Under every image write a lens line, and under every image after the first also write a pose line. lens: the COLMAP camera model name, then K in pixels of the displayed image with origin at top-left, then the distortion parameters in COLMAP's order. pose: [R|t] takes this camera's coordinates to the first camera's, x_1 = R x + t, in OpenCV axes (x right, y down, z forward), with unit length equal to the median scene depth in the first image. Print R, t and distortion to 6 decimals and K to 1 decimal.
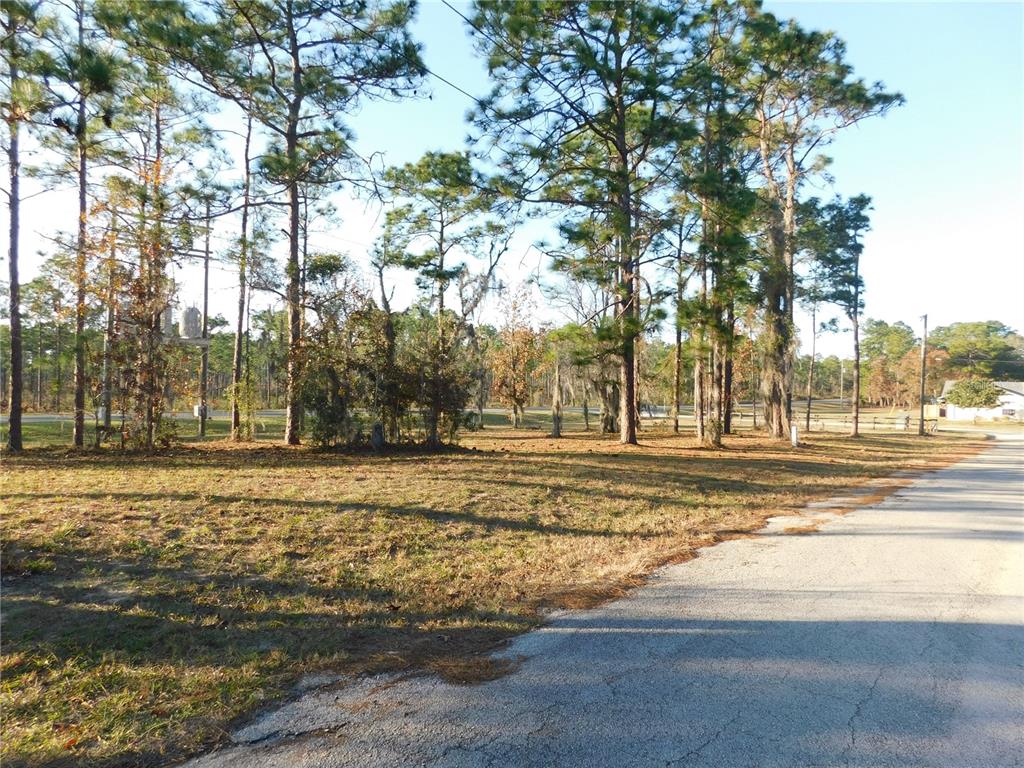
lens RADIAL K [[689.0, 0, 515.9], [0, 689.0, 382.5], [0, 0, 1]] dist [-0.083852, 0.065774]
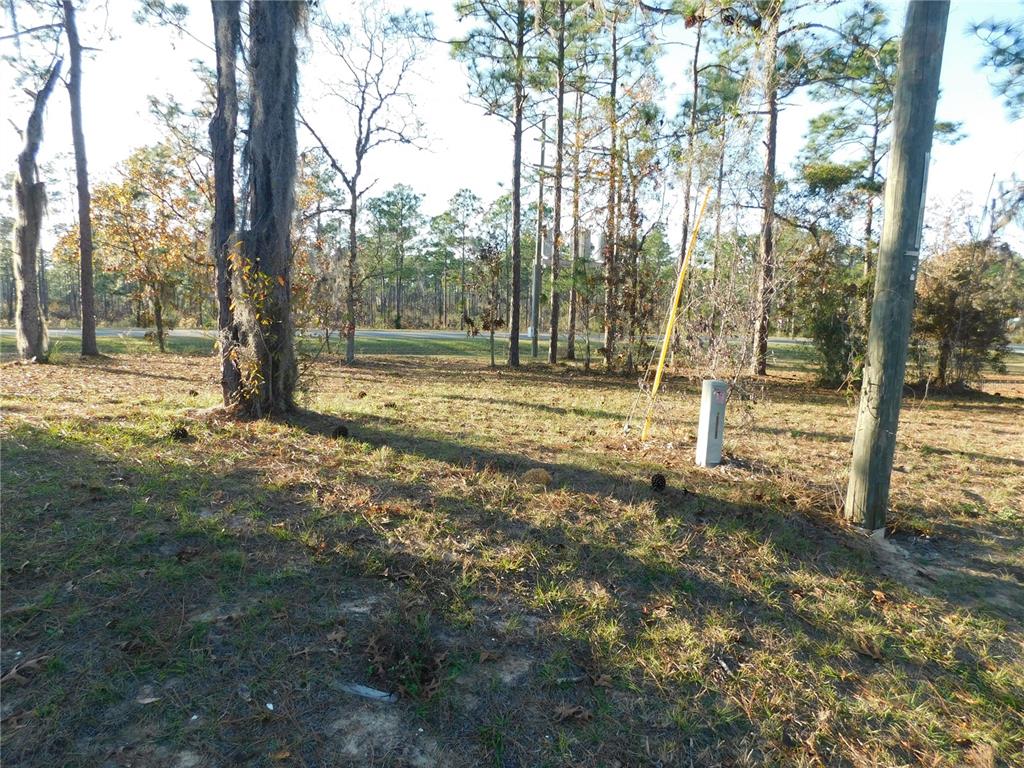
lens RADIAL K [[689.0, 0, 515.9], [0, 689.0, 382.5], [0, 0, 1]] dist [-0.083852, 0.065774]
pose [[0.878052, 0.071019, -0.473266, -0.138845], [-0.018198, 0.993167, 0.115272, -0.001190], [0.478219, -0.092602, 0.873345, 0.011474]]
